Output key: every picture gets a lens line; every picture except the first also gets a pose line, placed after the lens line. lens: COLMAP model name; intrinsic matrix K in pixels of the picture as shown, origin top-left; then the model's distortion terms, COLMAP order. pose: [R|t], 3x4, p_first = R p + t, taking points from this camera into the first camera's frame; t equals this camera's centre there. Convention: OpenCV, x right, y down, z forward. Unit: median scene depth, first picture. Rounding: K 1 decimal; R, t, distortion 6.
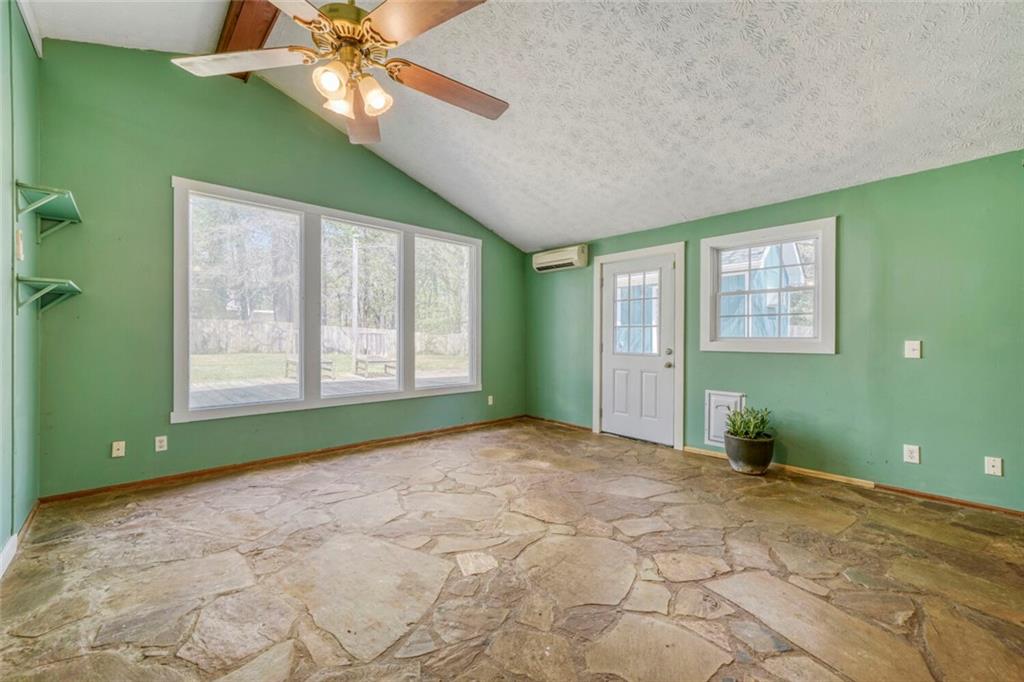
lens RADIAL K [[420.7, 0, 506.5], [0, 420.7, 331.9], [0, 0, 1]] dist [-0.001223, -0.000006]
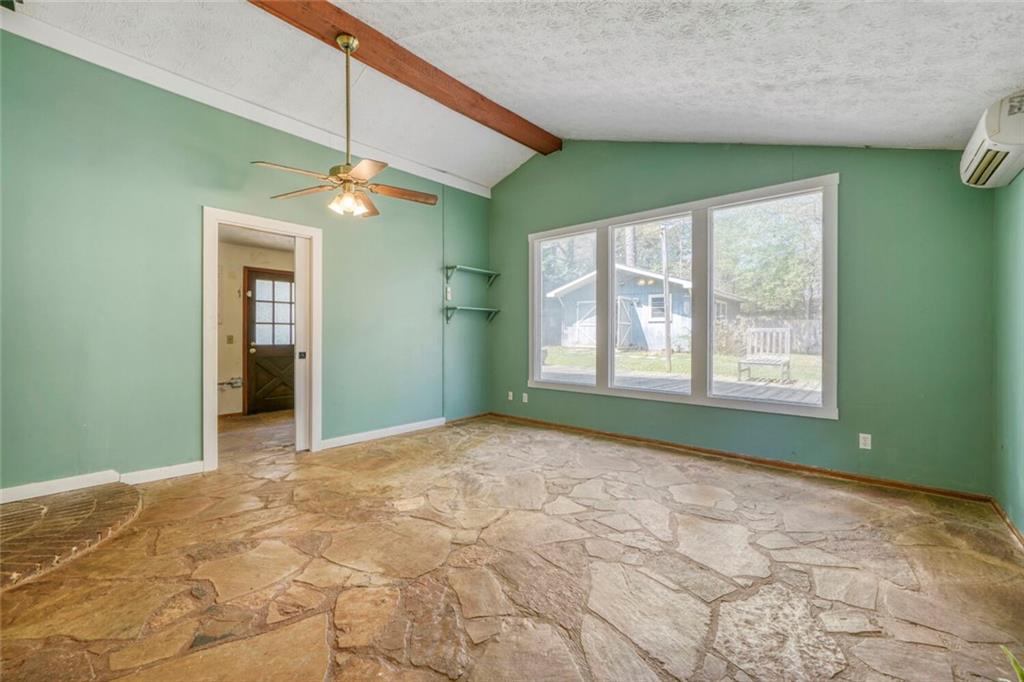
lens RADIAL K [[415.7, 0, 512.9], [0, 415.7, 336.1], [0, 0, 1]] dist [0.000018, 0.000263]
pose [[0.112522, -0.001355, -0.993648, 0.789669], [0.008242, 0.999966, -0.000431, 0.022290], [0.993615, -0.008142, 0.112529, 0.752526]]
